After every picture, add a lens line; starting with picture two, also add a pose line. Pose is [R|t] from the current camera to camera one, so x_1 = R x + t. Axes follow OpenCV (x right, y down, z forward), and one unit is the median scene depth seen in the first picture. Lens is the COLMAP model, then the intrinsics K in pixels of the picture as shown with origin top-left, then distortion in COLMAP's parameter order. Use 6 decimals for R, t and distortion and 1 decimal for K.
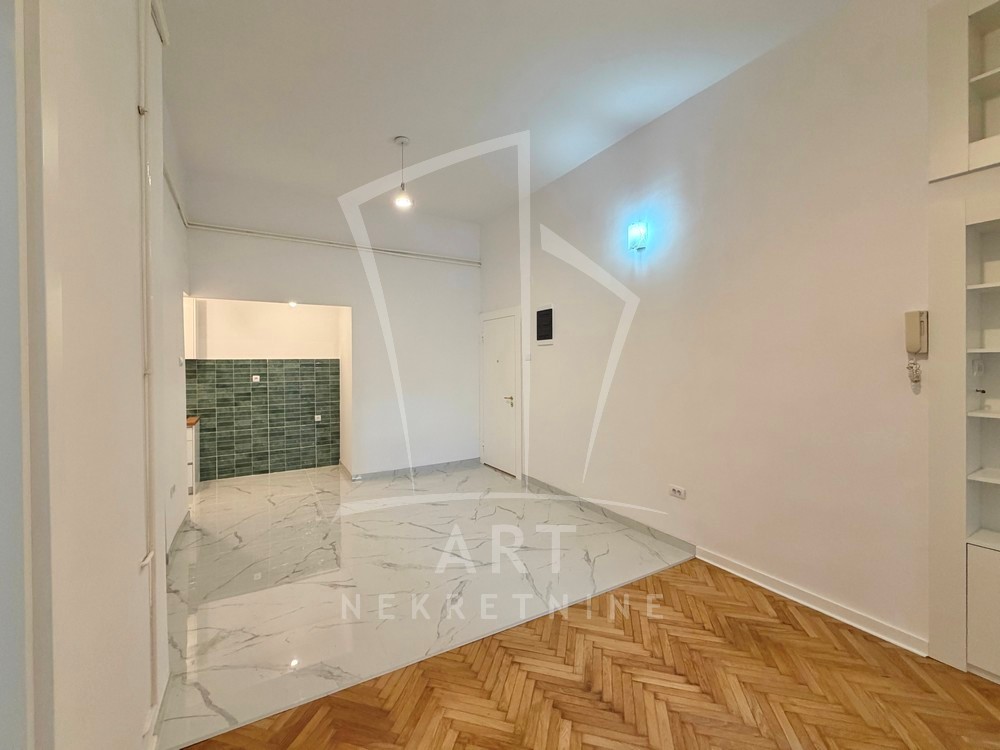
lens RADIAL K [[405.9, 0, 498.7], [0, 405.9, 364.8], [0, 0, 1]] dist [-0.000172, 0.000039]
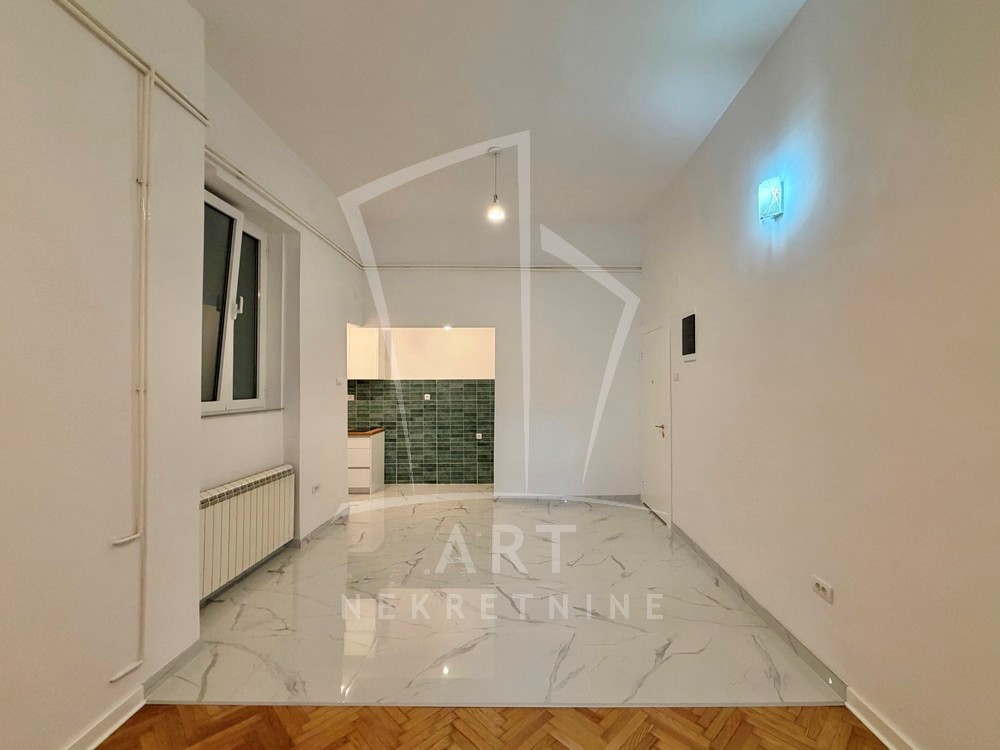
lens RADIAL K [[425.9, 0, 500.0], [0, 425.9, 375.0], [0, 0, 1]] dist [-0.001452, -0.000071]
pose [[0.872412, -0.005916, -0.488736, 0.147947], [-0.006759, 0.999685, -0.024166, 0.000721], [0.488725, 0.024386, 0.872097, 0.078610]]
